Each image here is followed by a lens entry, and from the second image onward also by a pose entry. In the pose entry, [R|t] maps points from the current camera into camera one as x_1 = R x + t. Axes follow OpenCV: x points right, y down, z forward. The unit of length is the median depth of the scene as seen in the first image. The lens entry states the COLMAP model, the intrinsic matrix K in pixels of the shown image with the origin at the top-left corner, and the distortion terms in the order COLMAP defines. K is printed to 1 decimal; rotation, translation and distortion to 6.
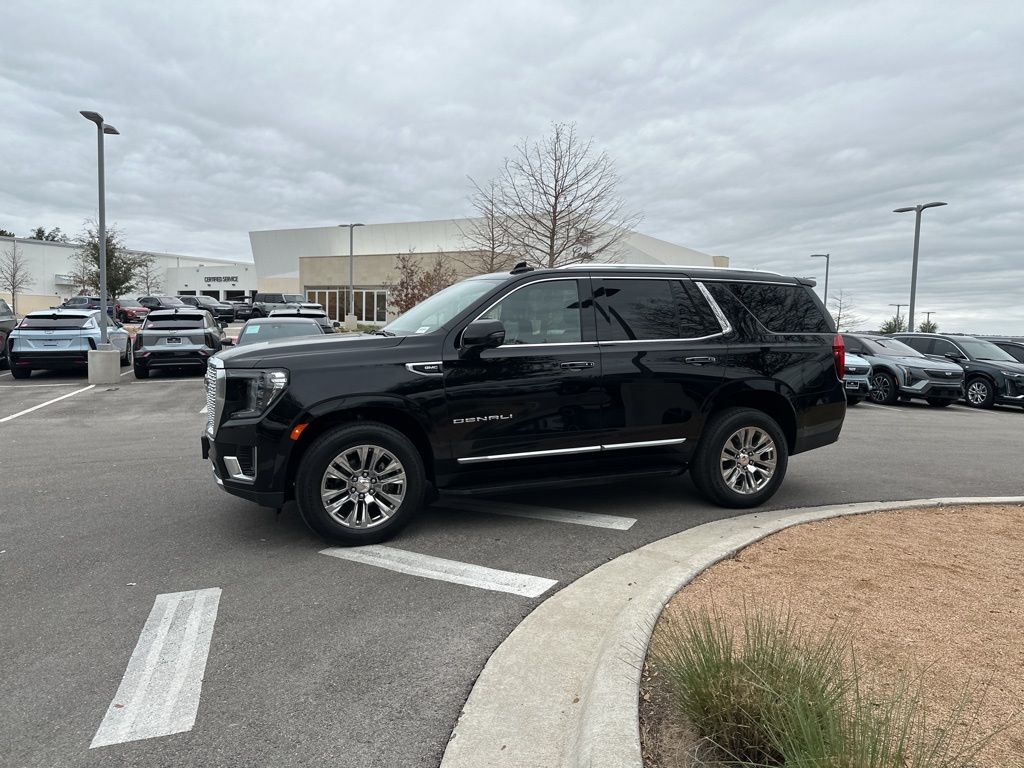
lens RADIAL K [[726.7, 0, 512.0], [0, 726.7, 384.0], [0, 0, 1]] dist [0.083319, -0.115799]
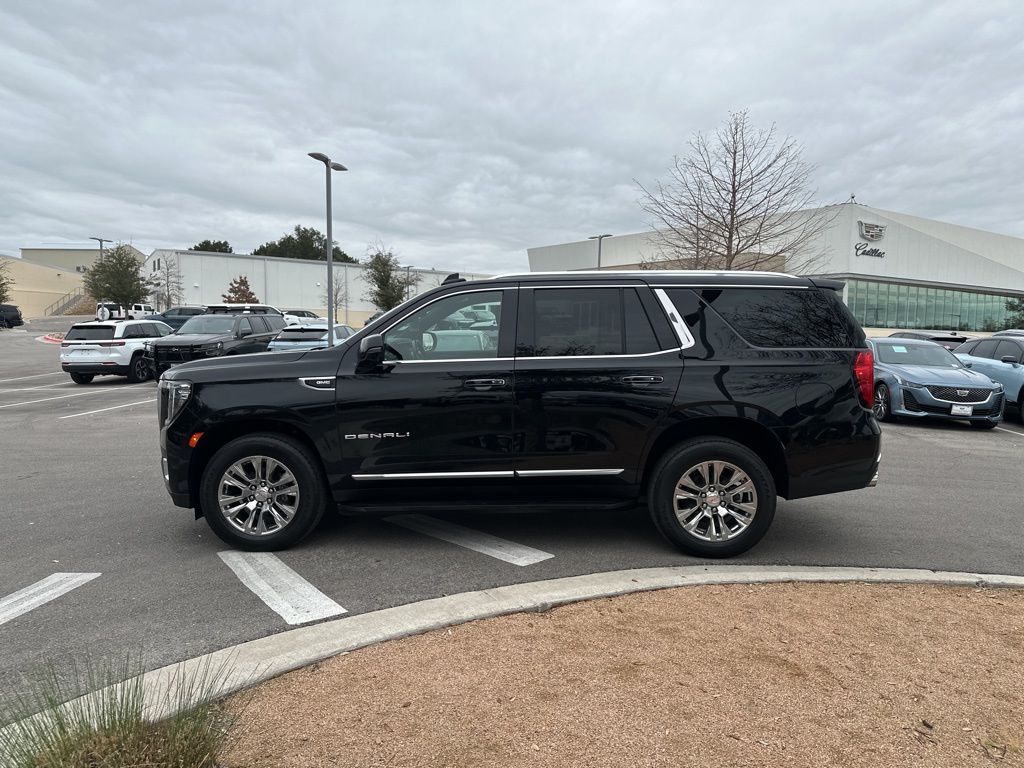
lens RADIAL K [[726.7, 0, 512.0], [0, 726.7, 384.0], [0, 0, 1]] dist [0.083319, -0.115799]
pose [[0.919174, 0.021754, -0.393250, 0.510220], [-0.026284, 0.999636, -0.006137, -0.020379], [0.392973, 0.015977, 0.919411, 0.166791]]
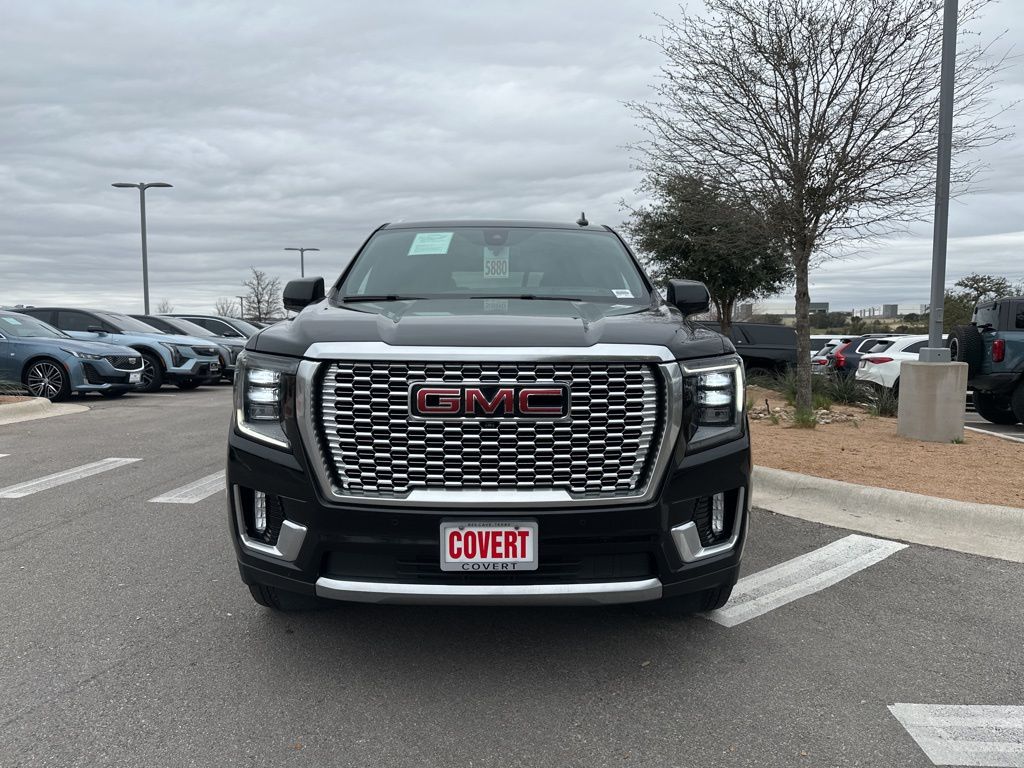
lens RADIAL K [[726.7, 0, 512.0], [0, 726.7, 384.0], [0, 0, 1]] dist [0.083319, -0.115799]
pose [[0.346529, -0.101638, 0.932517, -0.858748], [0.082842, 0.993544, 0.077505, -0.051081], [-0.934374, 0.050393, 0.352712, 0.872594]]
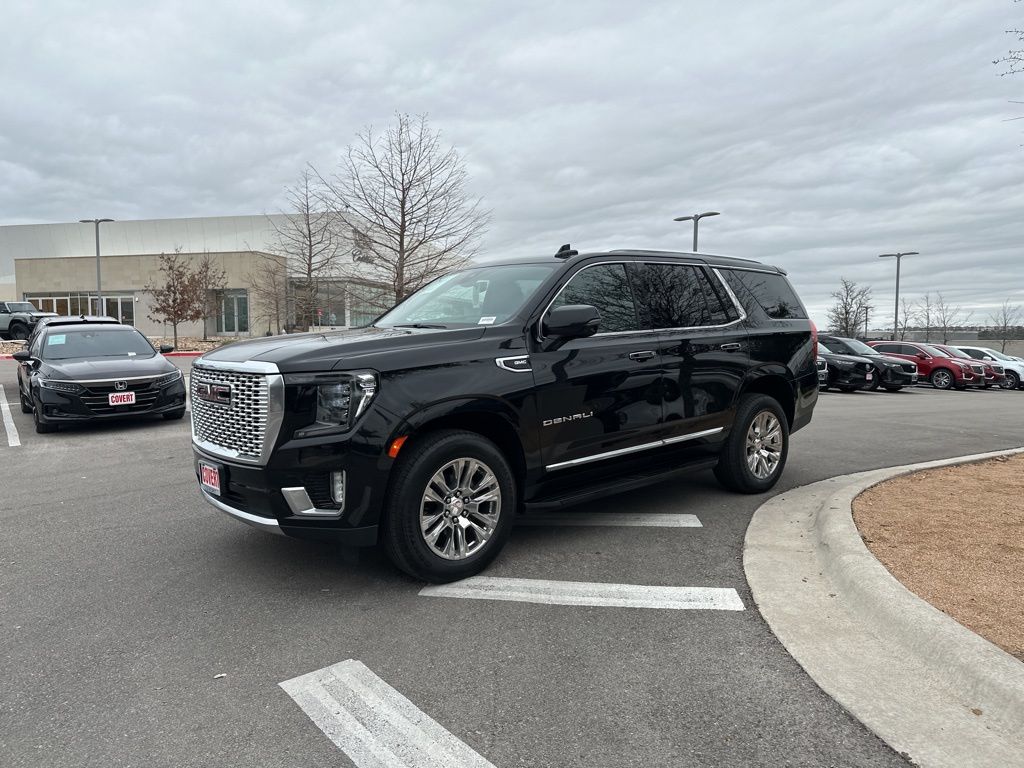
lens RADIAL K [[726.7, 0, 512.0], [0, 726.7, 384.0], [0, 0, 1]] dist [0.083319, -0.115799]
pose [[0.942895, -0.049556, 0.329384, -0.391433], [0.052555, 0.998618, -0.000202, 0.002619], [-0.328919, 0.017501, 0.944196, 0.186641]]
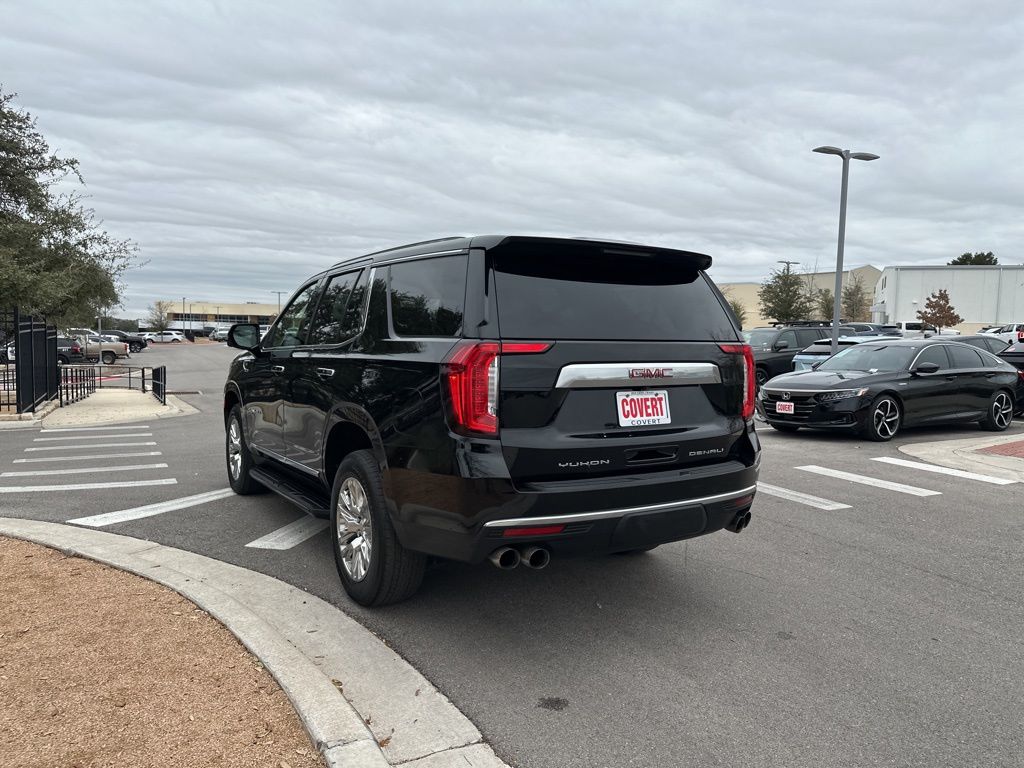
lens RADIAL K [[726.7, 0, 512.0], [0, 726.7, 384.0], [0, 0, 1]] dist [0.083319, -0.115799]
pose [[0.173616, 0.050032, -0.983542, 1.164773], [-0.099033, 0.994533, 0.033110, -0.072882], [0.979822, 0.091654, 0.177621, 1.183623]]
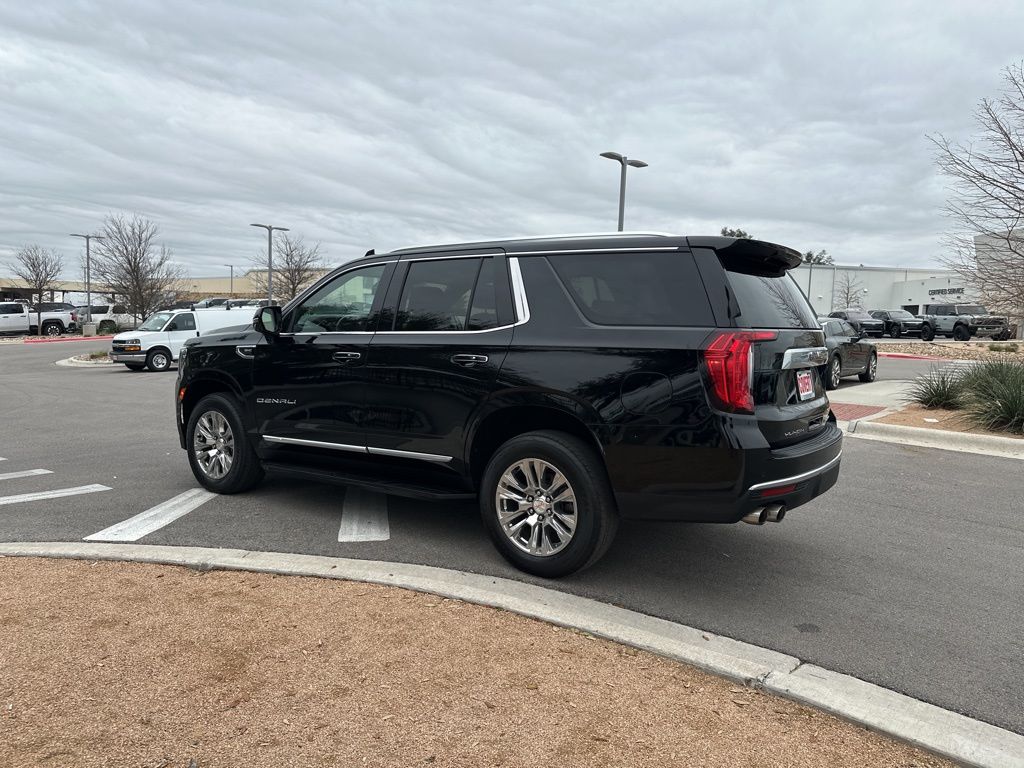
lens RADIAL K [[720.9, 0, 500.5], [0, 720.9, 384.7], [0, 0, 1]] dist [0.133135, -0.225039]
pose [[0.534044, 0.067525, -0.842756, 1.030476], [-0.086810, 0.995917, 0.024786, -0.030618], [0.840988, 0.059922, 0.537725, 0.696435]]
